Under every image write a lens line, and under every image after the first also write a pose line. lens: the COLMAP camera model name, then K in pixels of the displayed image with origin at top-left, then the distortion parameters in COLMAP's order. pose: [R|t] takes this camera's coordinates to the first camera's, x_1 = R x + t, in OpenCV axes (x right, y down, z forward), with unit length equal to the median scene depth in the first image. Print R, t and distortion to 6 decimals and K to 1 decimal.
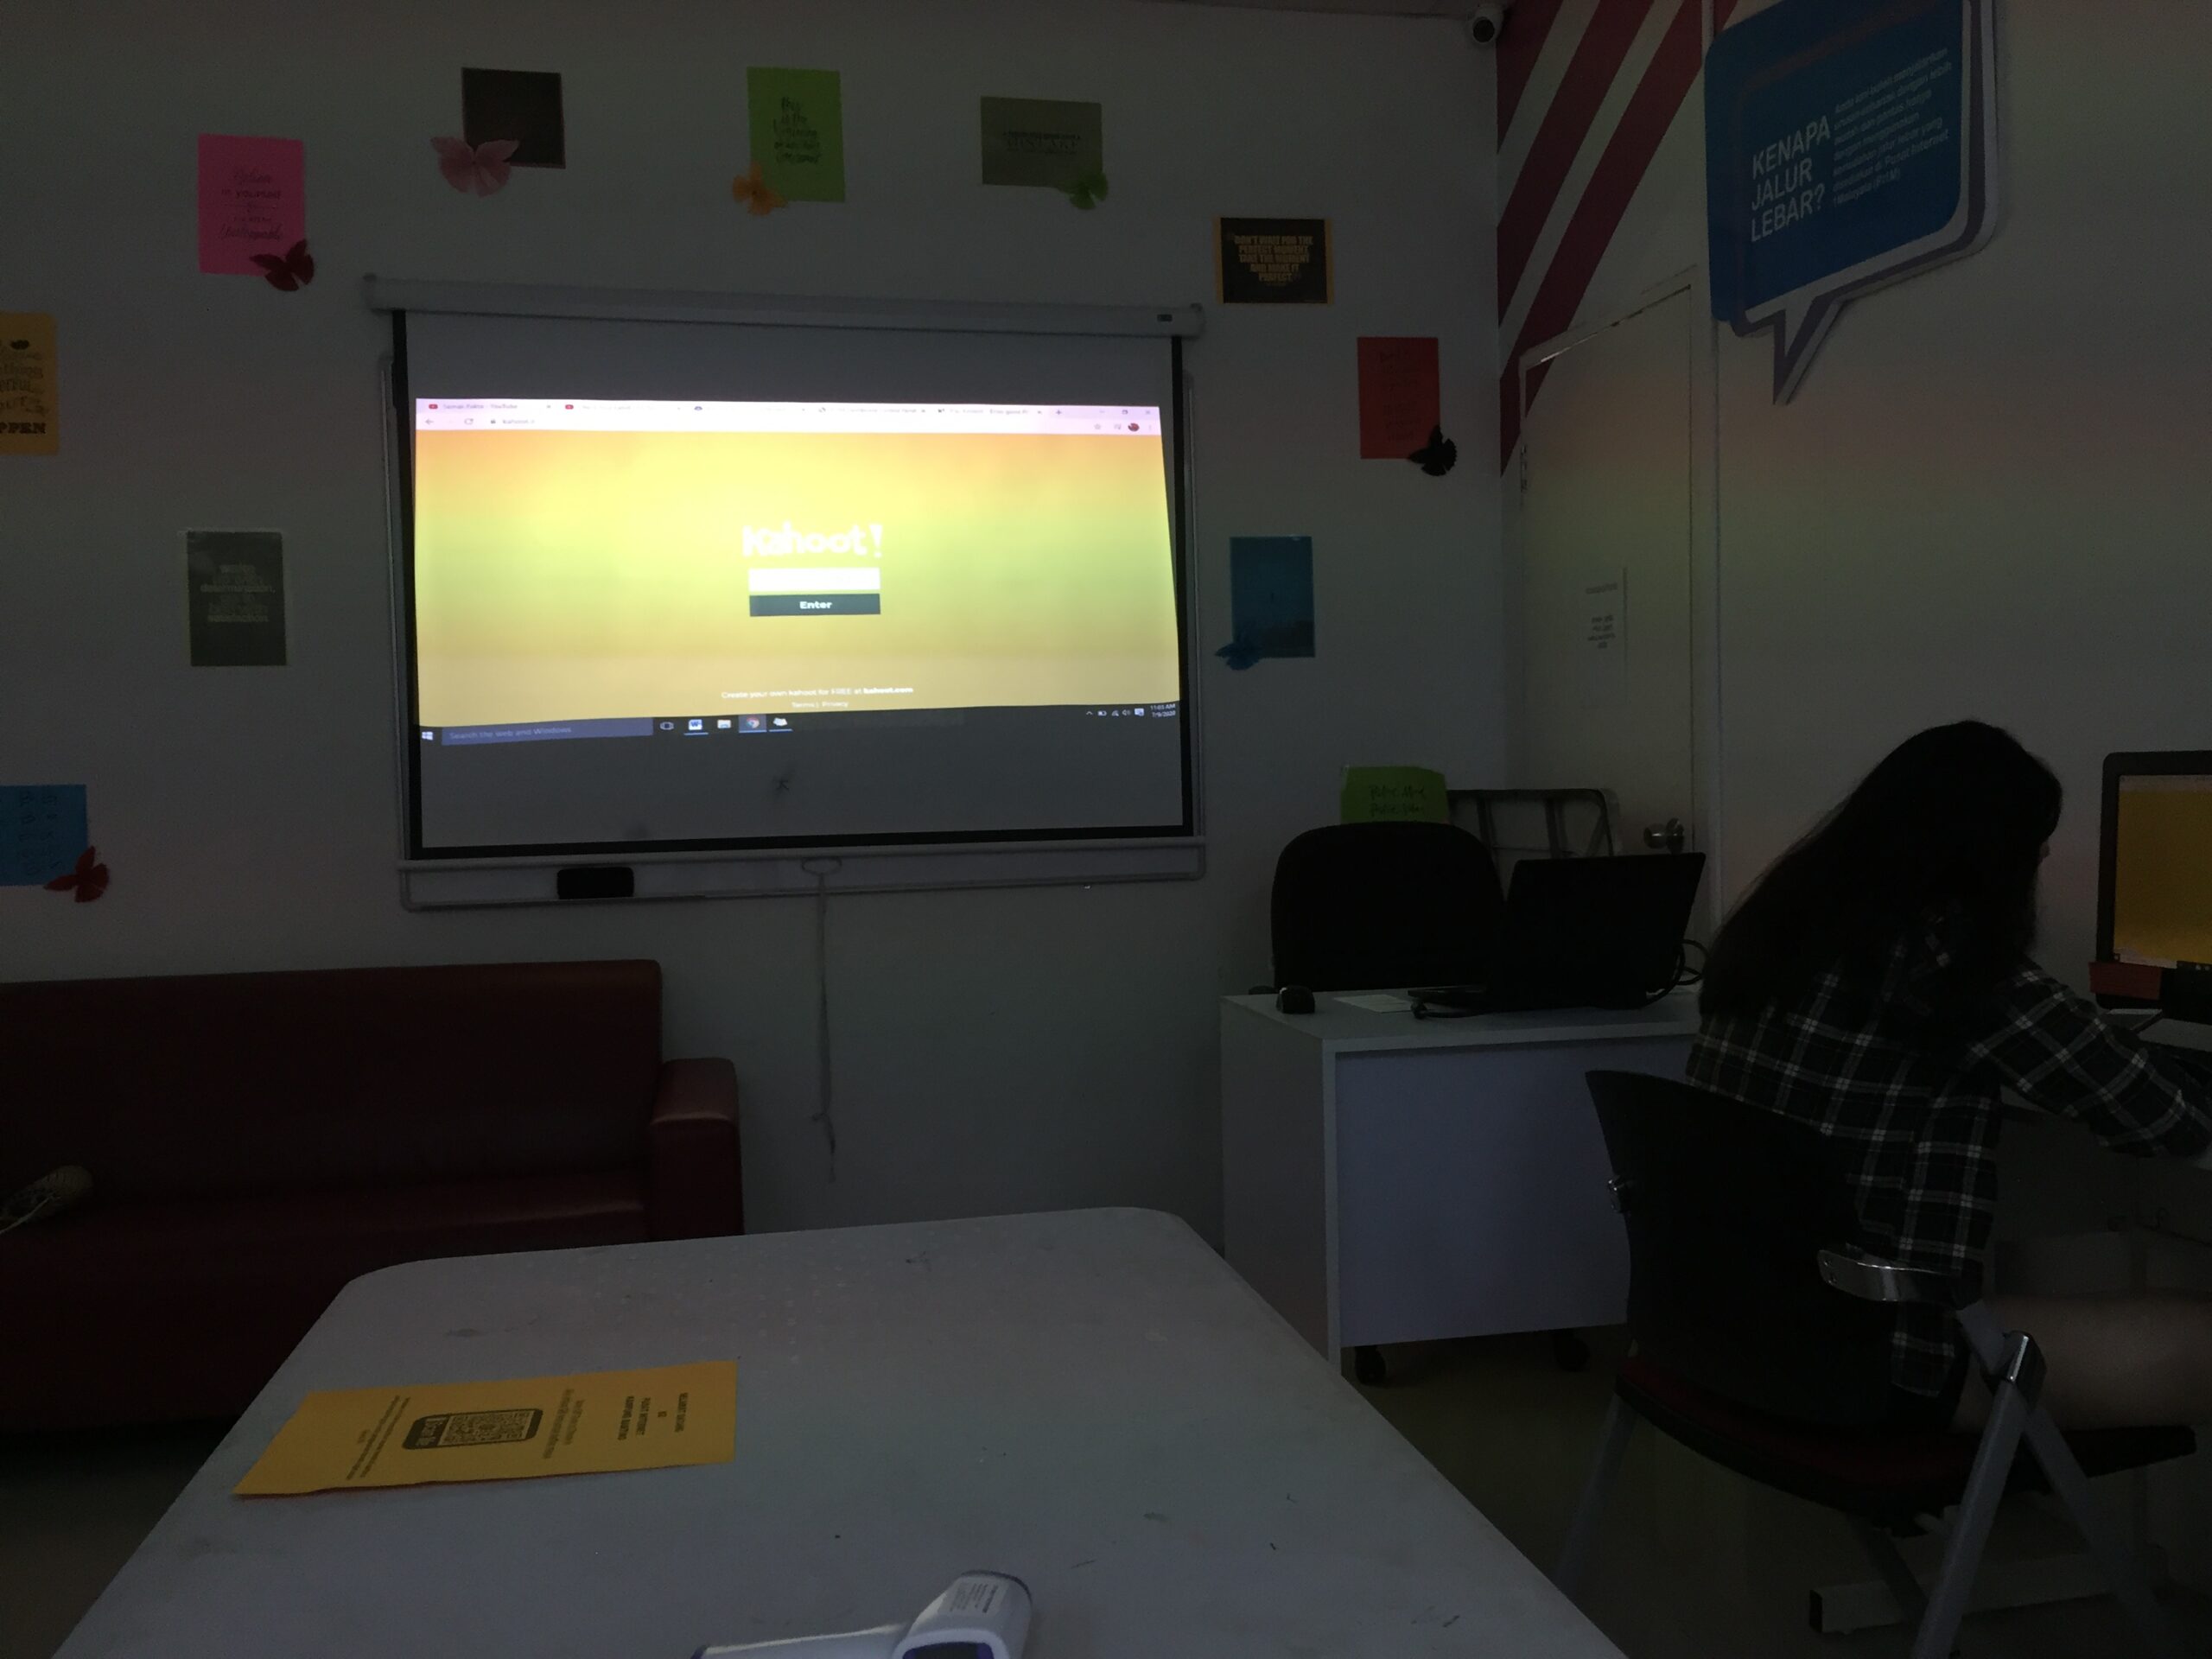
lens RADIAL K [[1883.5, 0, 1114.4], [0, 1883.5, 828.9], [0, 0, 1]] dist [0.076377, -0.096183]
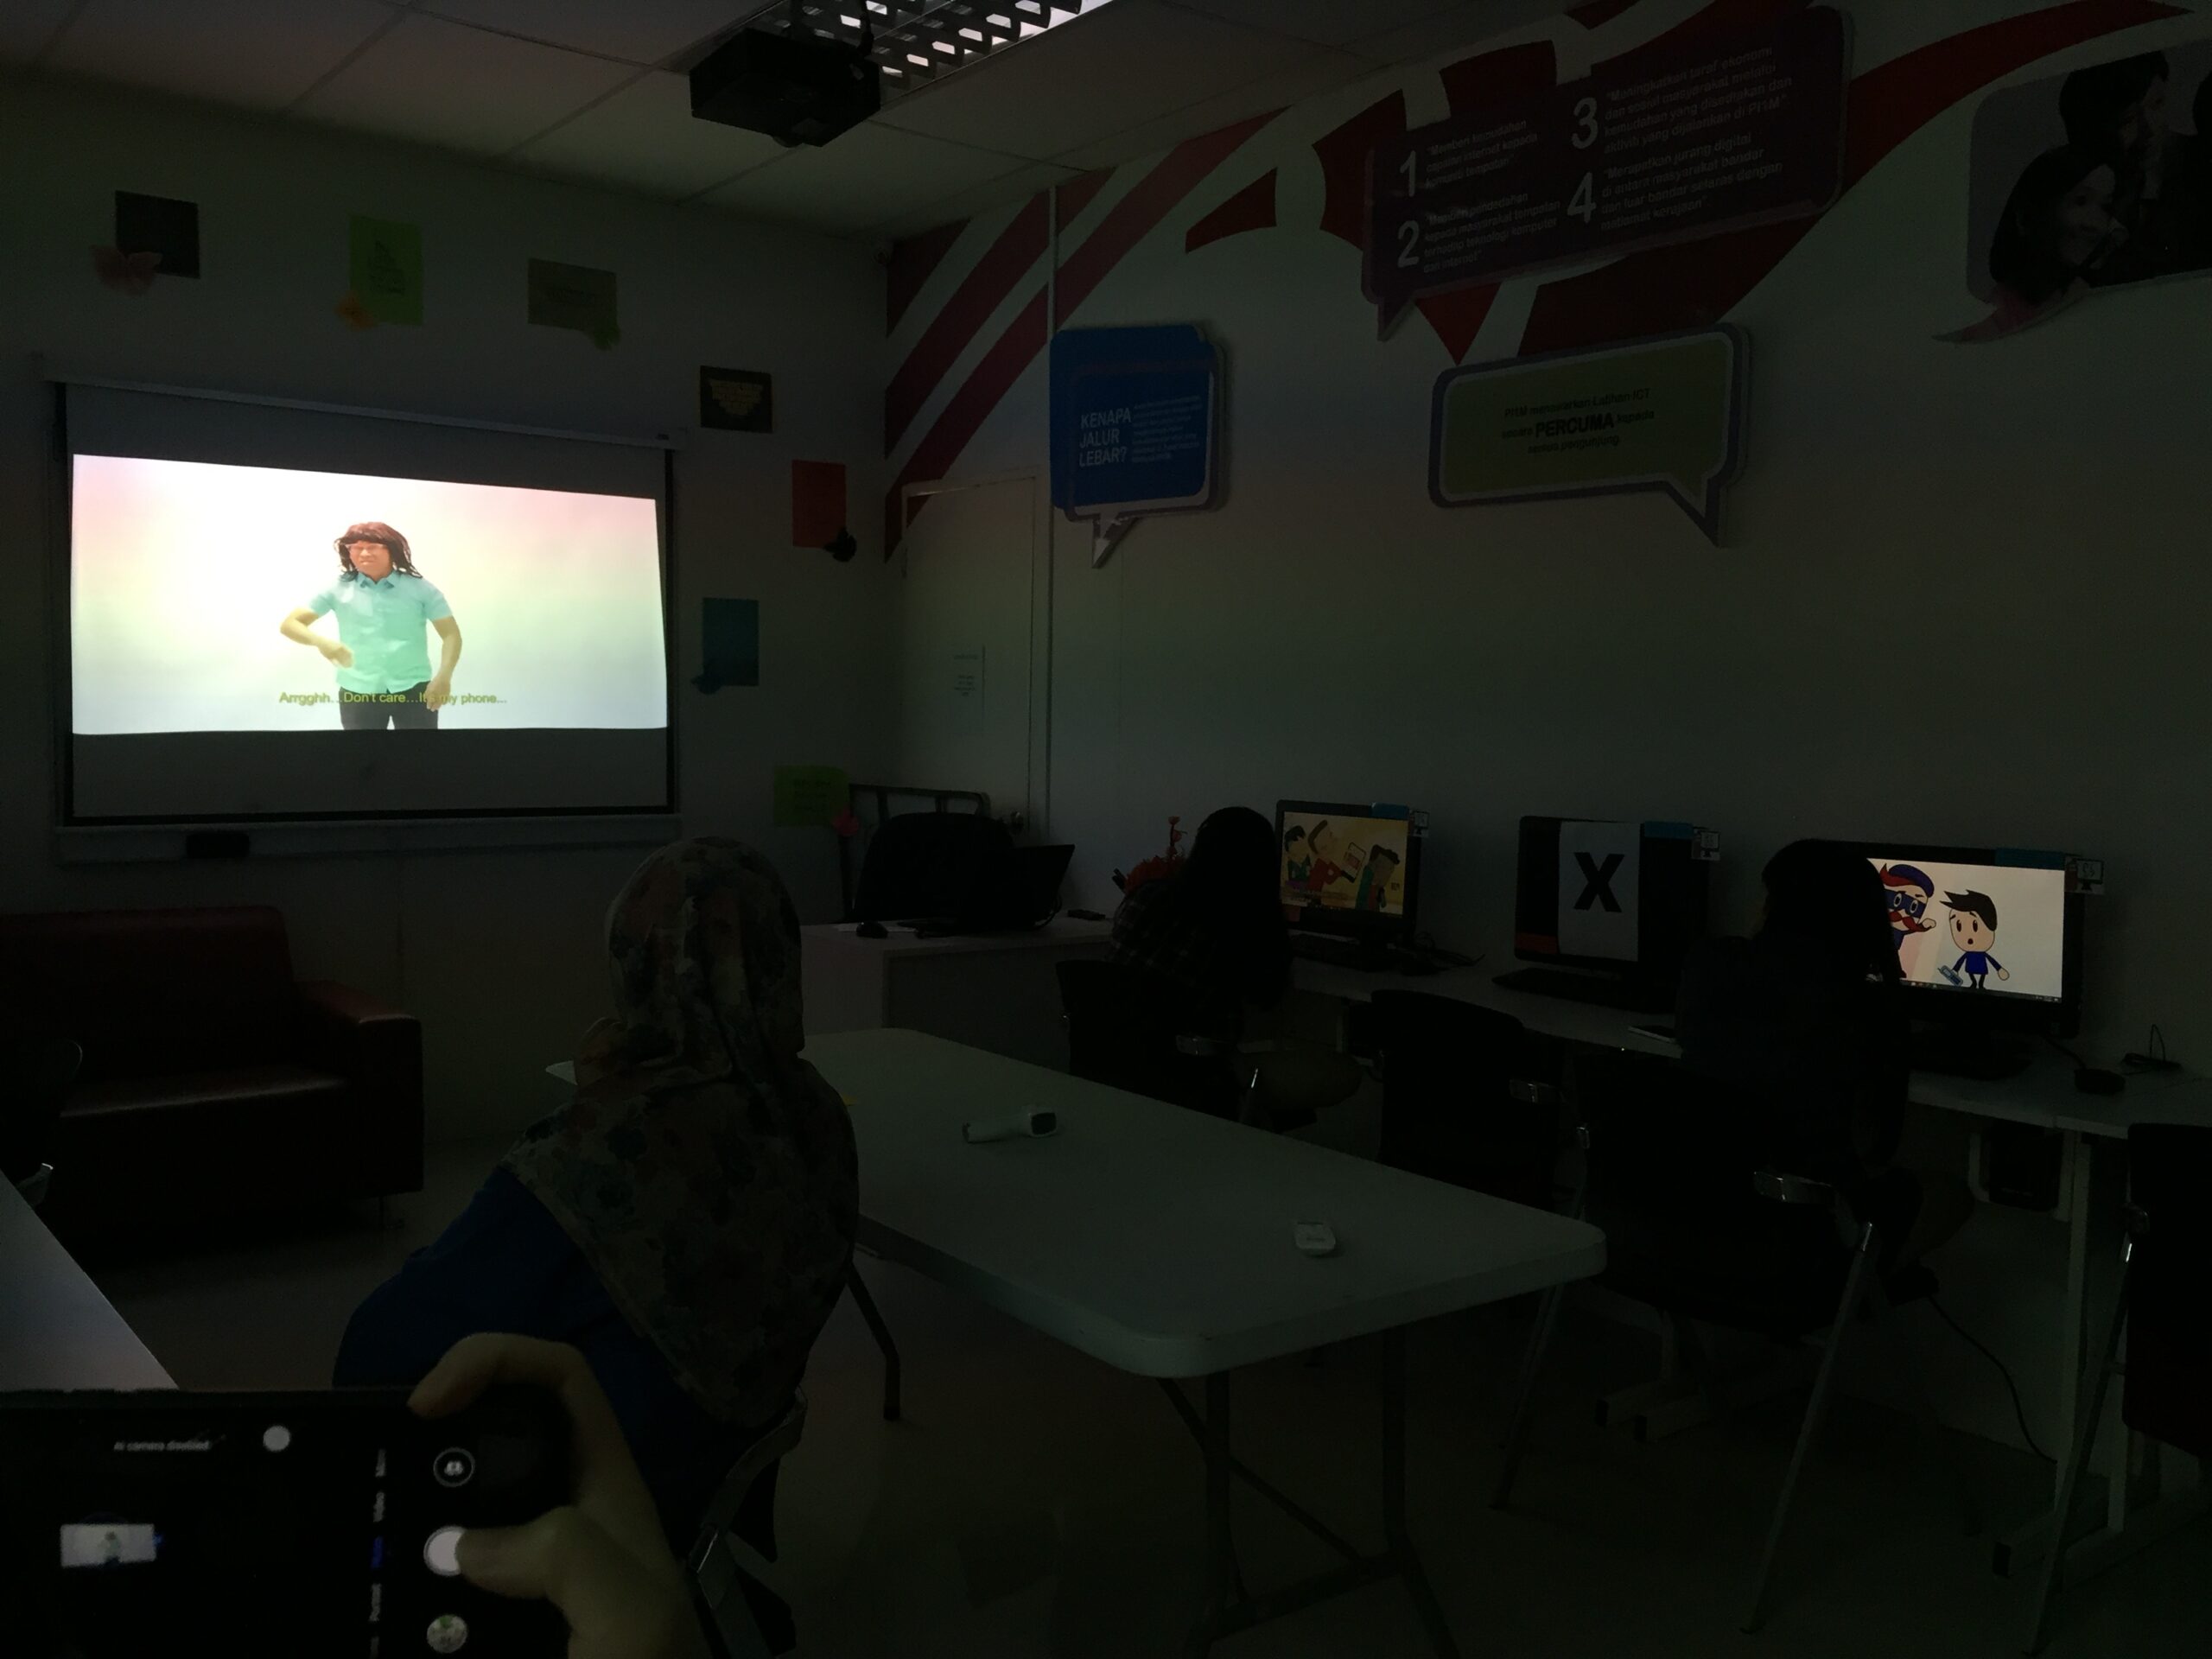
lens RADIAL K [[1906.4, 0, 1111.9], [0, 1906.4, 822.7], [0, 0, 1]] dist [0.078556, -0.089619]
pose [[0.899460, 0.012013, 0.436837, -0.294261], [-0.026347, 0.999294, 0.026769, -0.036957], [-0.436208, -0.035587, 0.899142, -0.417541]]
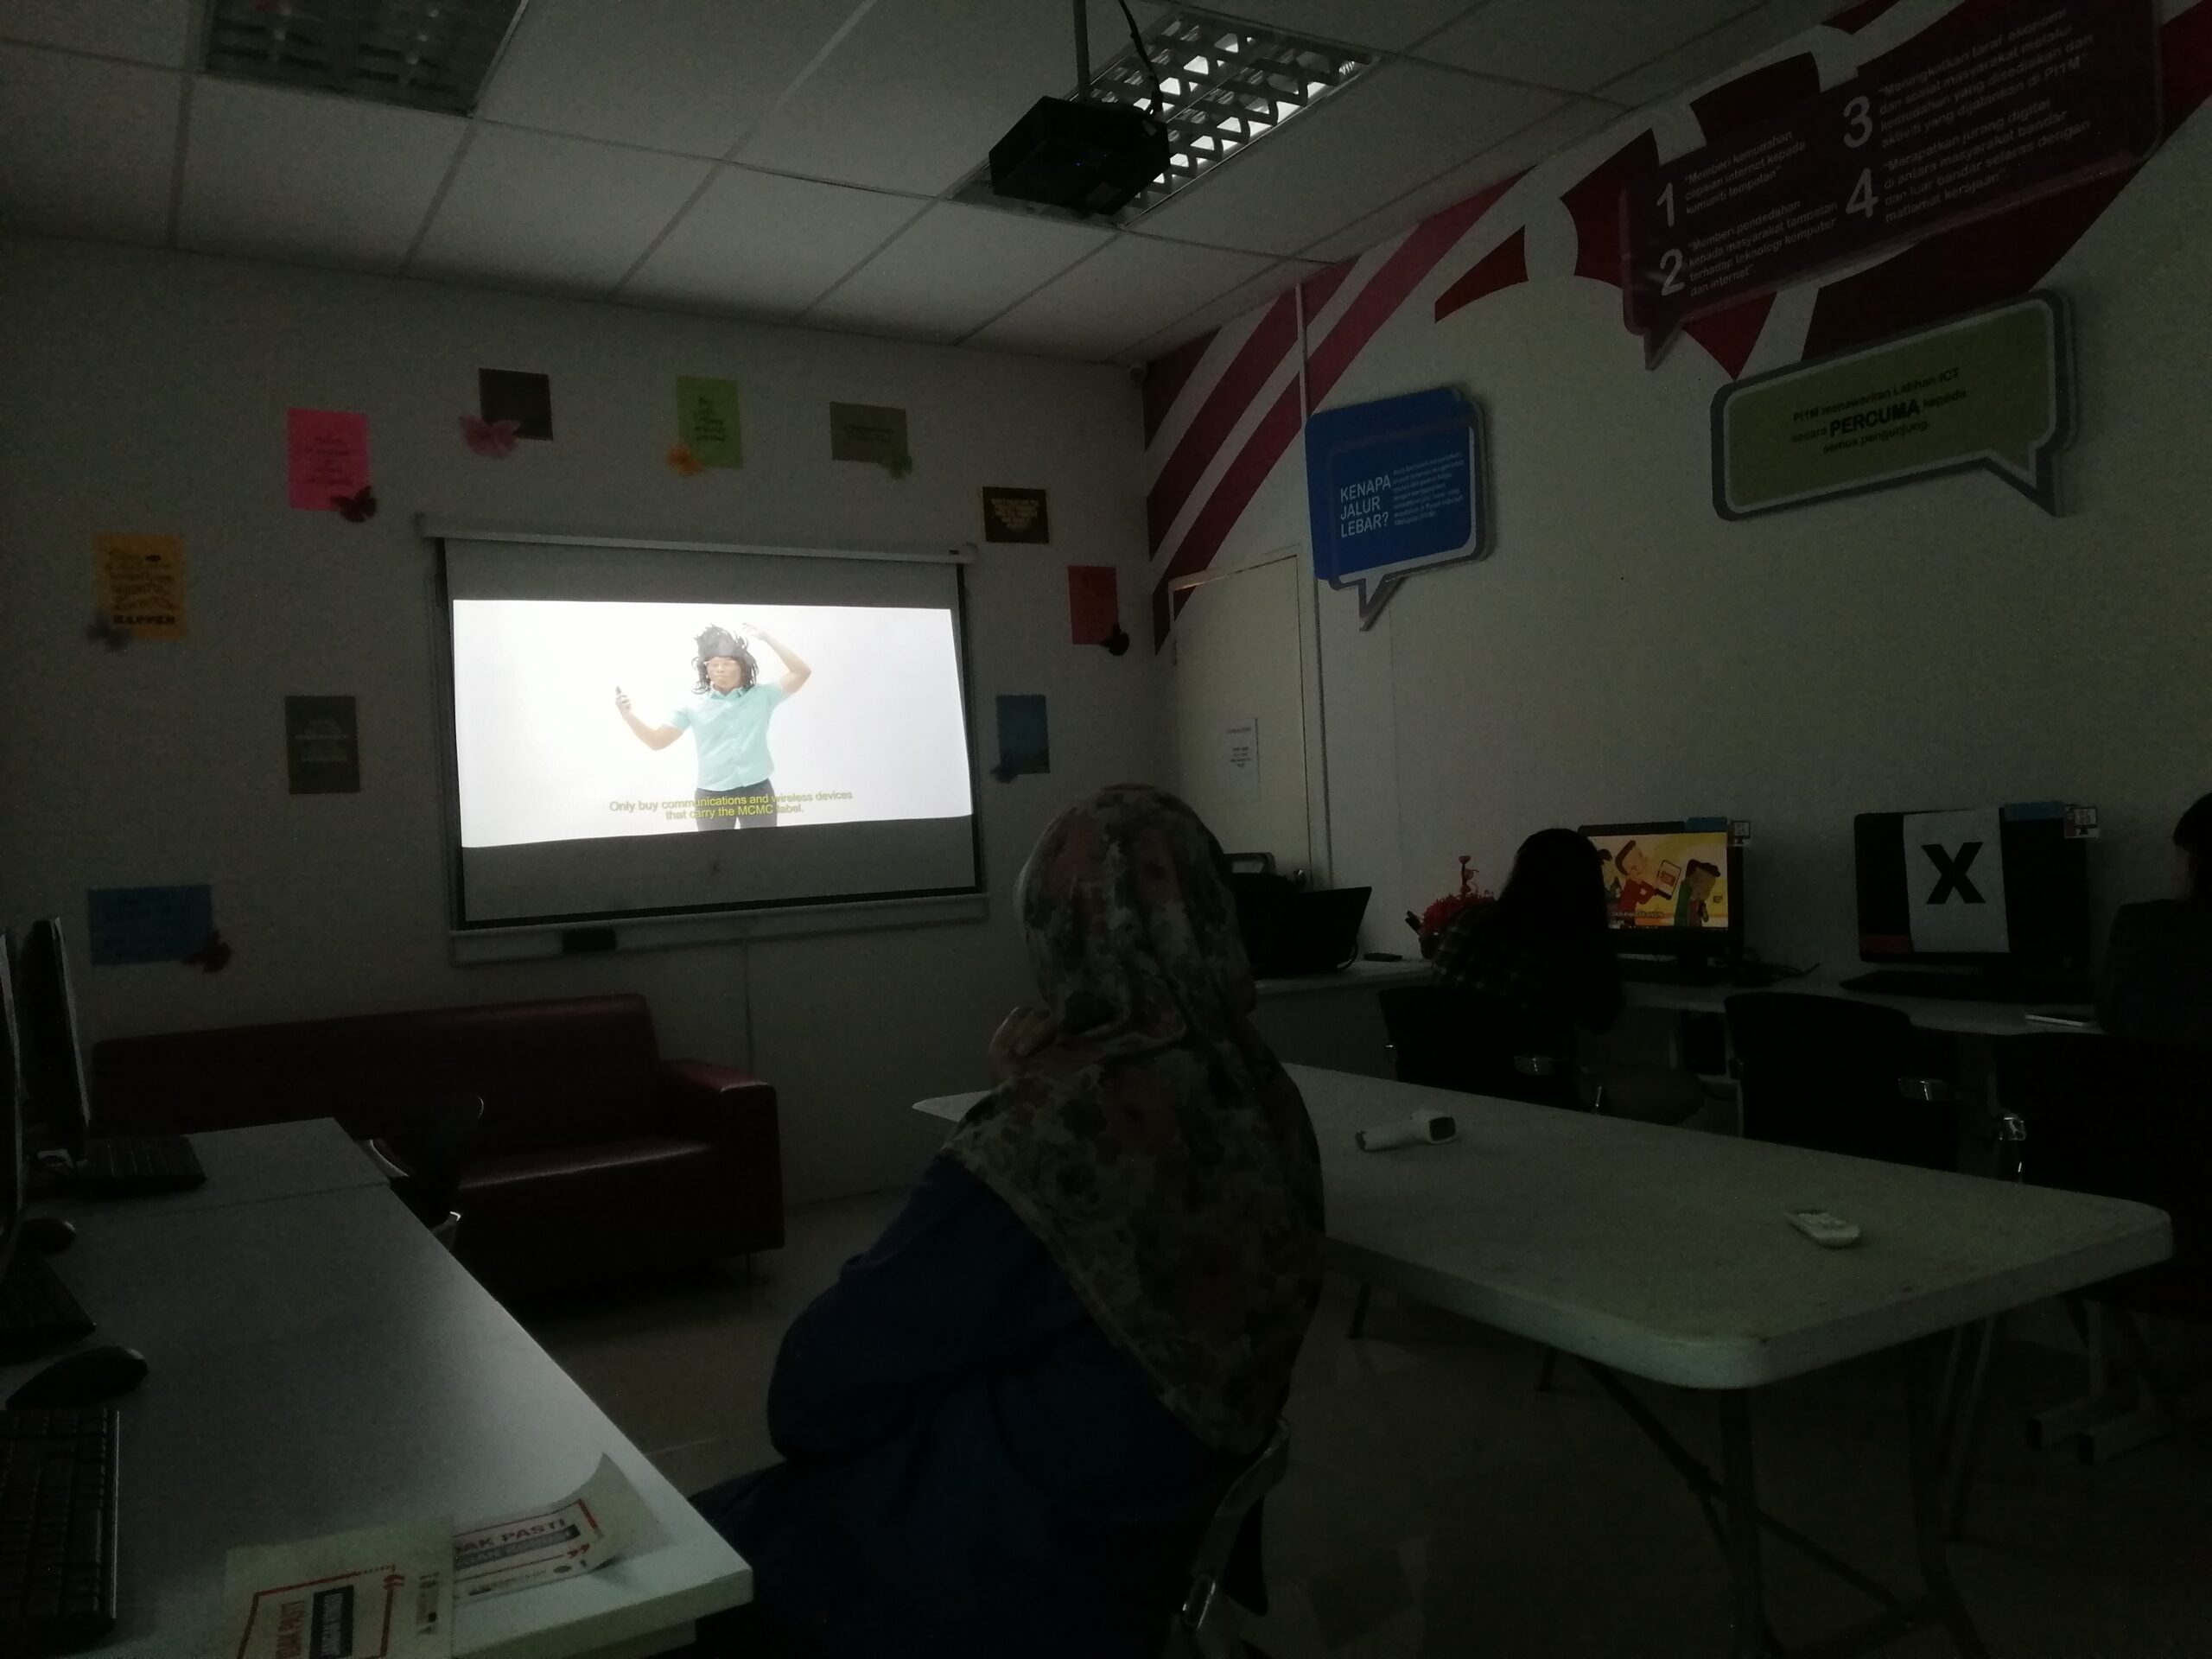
lens RADIAL K [[1652.1, 0, 1096.8], [0, 1652.1, 836.4], [0, 0, 1]] dist [0.066179, -0.089874]
pose [[0.948064, -0.026395, 0.316982, -0.300608], [0.038614, 0.998731, -0.032329, 0.004946], [-0.315726, 0.042890, 0.947881, -0.292309]]
